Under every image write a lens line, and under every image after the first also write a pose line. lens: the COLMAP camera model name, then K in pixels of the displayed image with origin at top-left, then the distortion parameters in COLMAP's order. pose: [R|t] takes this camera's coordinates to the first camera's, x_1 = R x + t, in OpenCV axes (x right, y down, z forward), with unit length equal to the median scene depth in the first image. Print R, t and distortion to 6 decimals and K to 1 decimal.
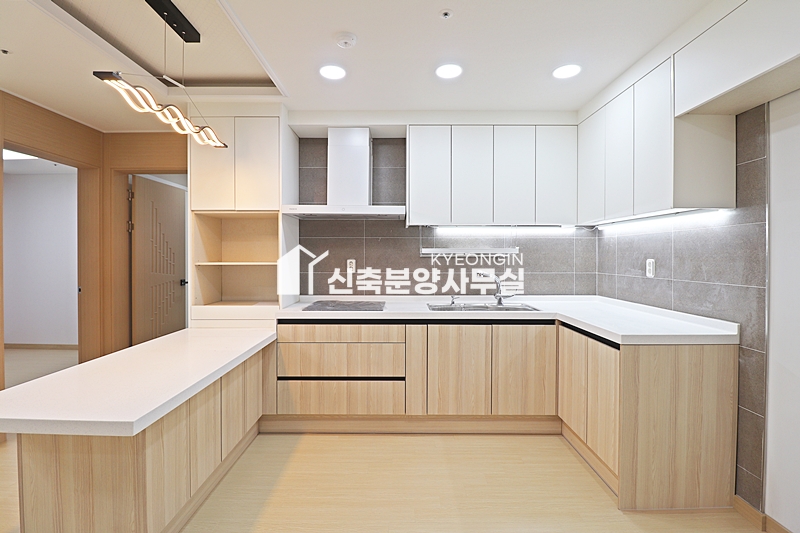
lens RADIAL K [[370.1, 0, 399.6], [0, 370.1, 259.9], [0, 0, 1]] dist [-0.000124, -0.013783]
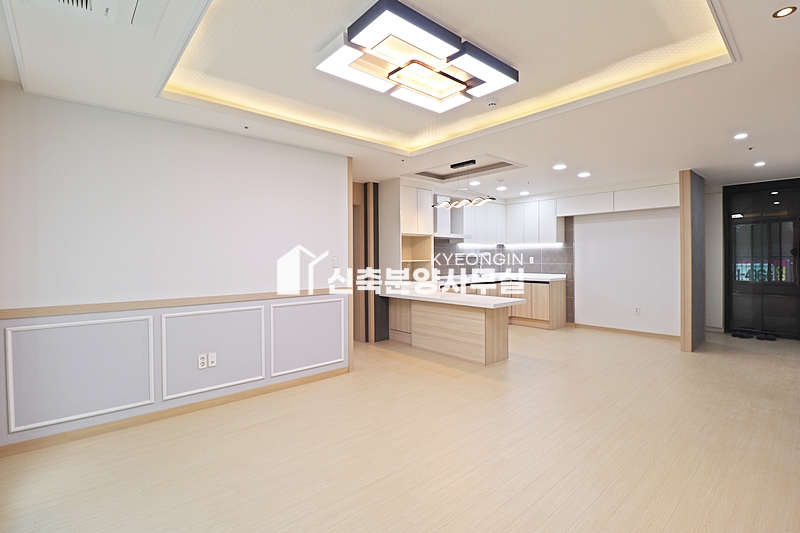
lens RADIAL K [[370.1, 0, 399.6], [0, 370.1, 259.9], [0, 0, 1]] dist [-0.000124, -0.013783]
pose [[0.748096, -0.011284, 0.663495, -1.925263], [0.013760, 0.999904, 0.001491, 0.001493], [-0.663448, 0.008015, 0.748180, -0.458936]]
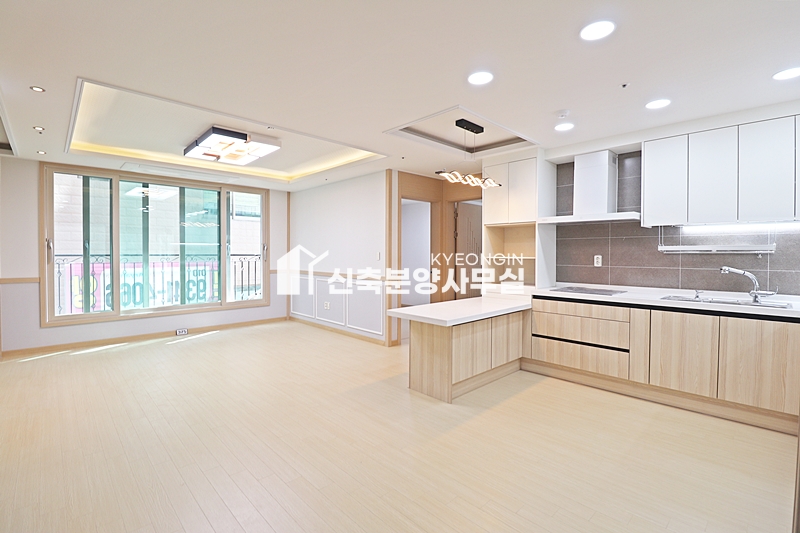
lens RADIAL K [[370.1, 0, 399.6], [0, 370.1, 259.9], [0, 0, 1]] dist [-0.000124, -0.013783]
pose [[0.693727, 0.014127, -0.720099, 0.369913], [-0.007682, 0.999896, 0.012216, 0.004600], [0.720197, -0.002942, 0.693763, -0.419433]]
